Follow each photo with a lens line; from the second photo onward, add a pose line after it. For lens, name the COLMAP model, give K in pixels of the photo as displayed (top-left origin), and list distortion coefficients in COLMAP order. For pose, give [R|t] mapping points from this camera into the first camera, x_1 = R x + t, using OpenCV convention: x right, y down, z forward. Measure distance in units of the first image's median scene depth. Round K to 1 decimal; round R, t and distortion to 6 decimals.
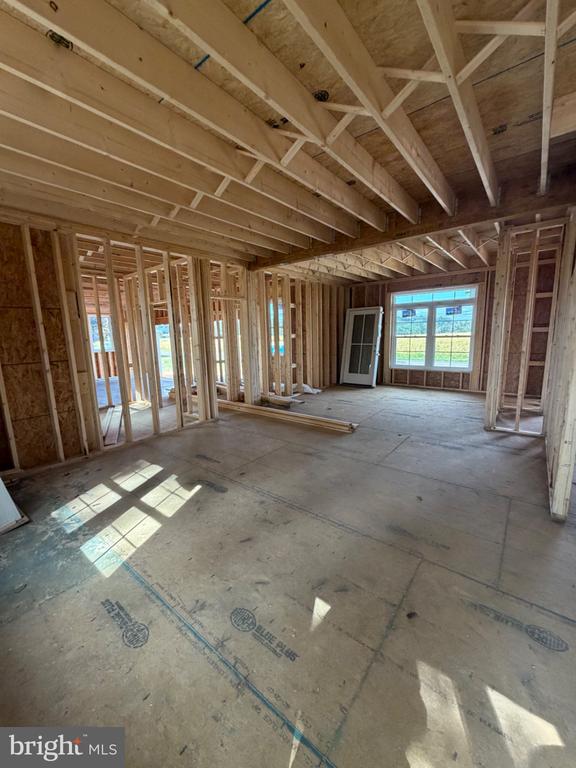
lens RADIAL K [[305.8, 0, 288.0], [0, 305.8, 384.0], [0, 0, 1]] dist [-0.000751, 0.000120]
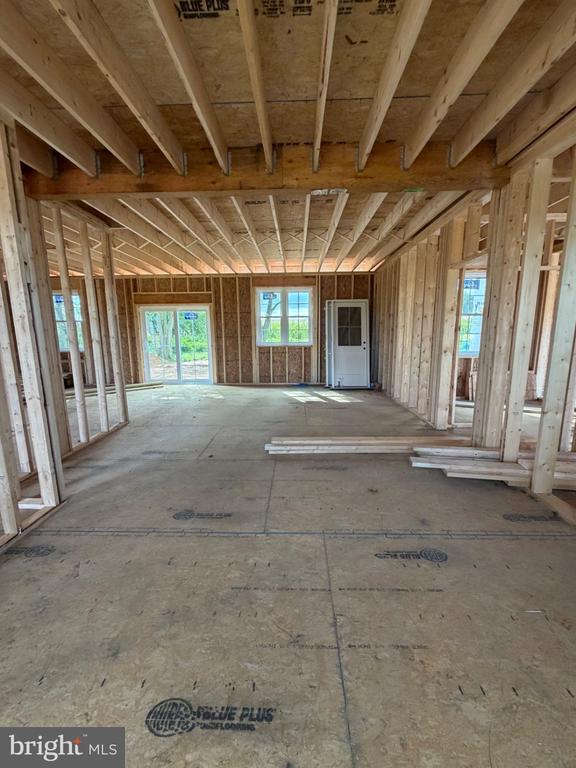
lens RADIAL K [[305.8, 0, 288.0], [0, 305.8, 384.0], [0, 0, 1]] dist [-0.000751, 0.000120]
pose [[-0.800133, 0.139446, -0.583388, 0.709867], [-0.061779, 0.948270, 0.311396, -0.288755], [0.596632, 0.285199, -0.750128, 1.838598]]
